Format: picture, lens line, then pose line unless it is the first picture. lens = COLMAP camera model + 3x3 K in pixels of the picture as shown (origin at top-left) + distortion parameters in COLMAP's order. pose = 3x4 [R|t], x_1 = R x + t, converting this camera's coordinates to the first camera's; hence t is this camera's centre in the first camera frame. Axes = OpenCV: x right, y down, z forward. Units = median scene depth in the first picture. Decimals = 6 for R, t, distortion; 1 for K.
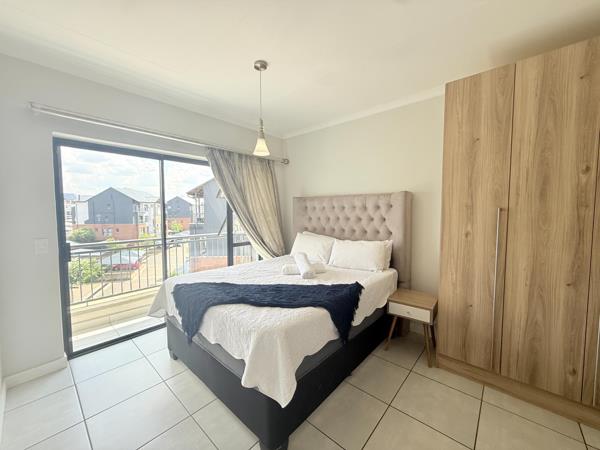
lens RADIAL K [[240.7, 0, 298.6], [0, 240.7, 225.4], [0, 0, 1]] dist [0.001272, -0.000375]
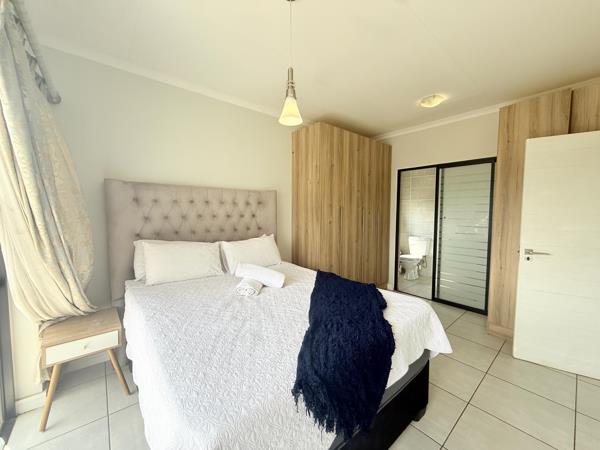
lens RADIAL K [[240.7, 0, 298.6], [0, 240.7, 225.4], [0, 0, 1]] dist [0.001272, -0.000375]
pose [[0.153696, -0.059638, 0.986317, -0.630276], [0.049393, 0.997393, 0.052611, -0.026846], [-0.986883, 0.040631, 0.156241, 0.647692]]
